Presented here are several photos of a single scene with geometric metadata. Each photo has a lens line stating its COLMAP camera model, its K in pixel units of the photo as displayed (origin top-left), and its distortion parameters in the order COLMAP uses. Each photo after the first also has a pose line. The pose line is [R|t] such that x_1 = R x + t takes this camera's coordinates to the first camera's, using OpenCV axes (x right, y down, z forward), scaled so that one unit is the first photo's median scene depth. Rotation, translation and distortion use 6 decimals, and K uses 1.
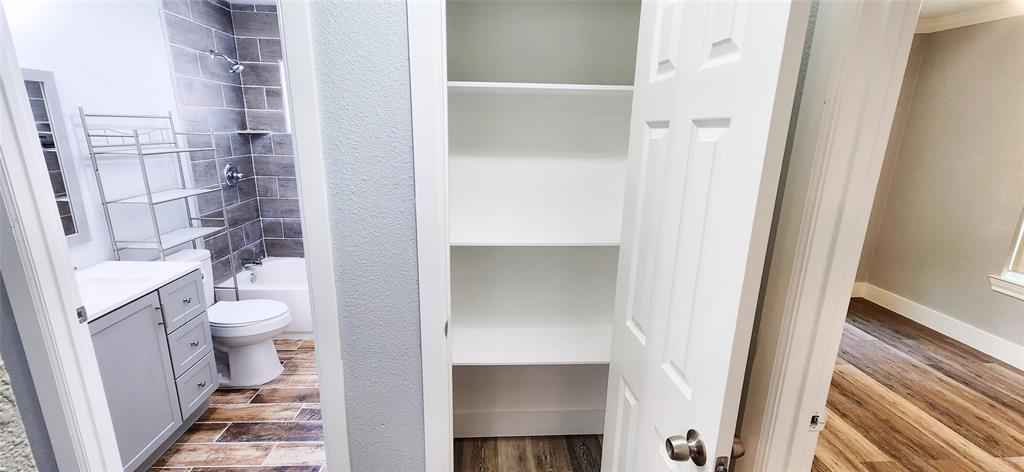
lens RADIAL K [[421.5, 0, 506.5], [0, 421.5, 238.8], [0, 0, 1]] dist [0.012707, -0.005893]
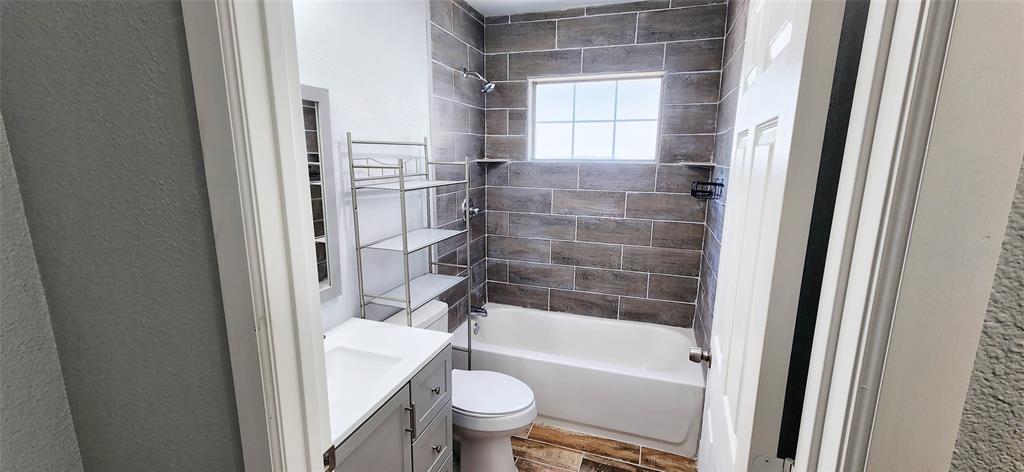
lens RADIAL K [[425.1, 0, 508.0], [0, 425.1, 237.7], [0, 0, 1]] dist [0.007581, -0.000423]
pose [[0.929195, 0.060417, -0.364618, -0.290559], [-0.083780, 0.995299, -0.048586, -0.067115], [0.359969, 0.075693, 0.929889, 0.259169]]
